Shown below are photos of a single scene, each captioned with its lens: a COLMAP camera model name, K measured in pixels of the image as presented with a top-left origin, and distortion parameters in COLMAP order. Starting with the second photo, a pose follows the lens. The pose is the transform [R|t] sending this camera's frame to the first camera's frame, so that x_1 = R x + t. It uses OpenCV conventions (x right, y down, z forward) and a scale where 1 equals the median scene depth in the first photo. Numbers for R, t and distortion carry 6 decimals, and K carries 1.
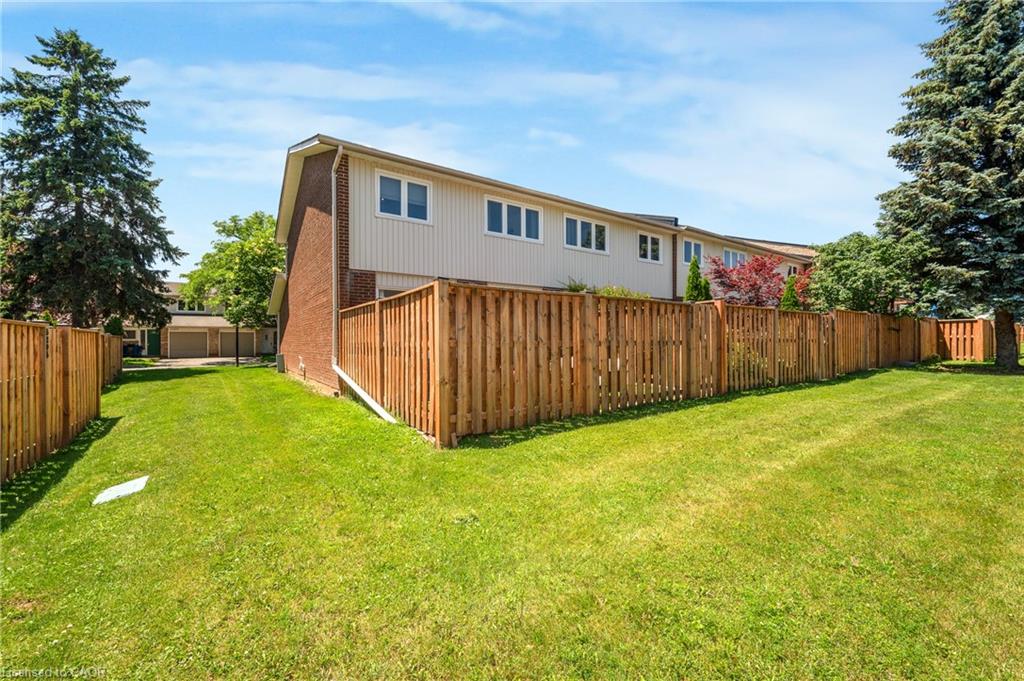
lens RADIAL K [[428.5, 0, 514.2], [0, 428.5, 342.4], [0, 0, 1]] dist [-0.002077, -0.000865]
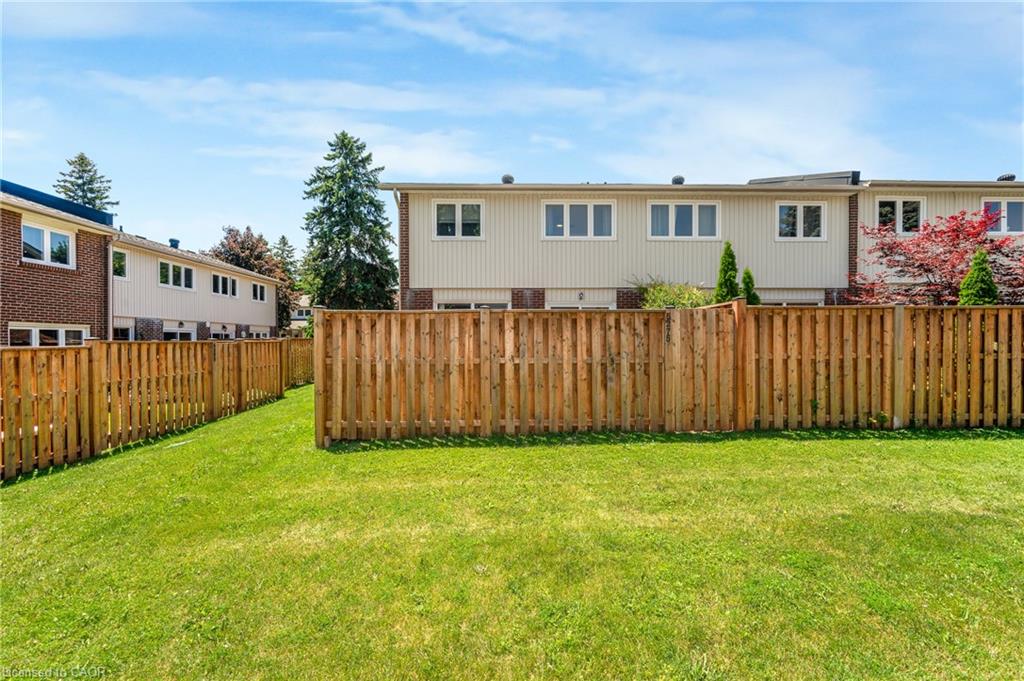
lens RADIAL K [[428.5, 0, 504.8], [0, 428.5, 343.2], [0, 0, 1]] dist [-0.002077, -0.000865]
pose [[0.826156, 0.006358, -0.563406, 0.402883], [0.002230, 0.999892, 0.014553, -0.027648], [0.563437, -0.013279, 0.826052, 0.124596]]
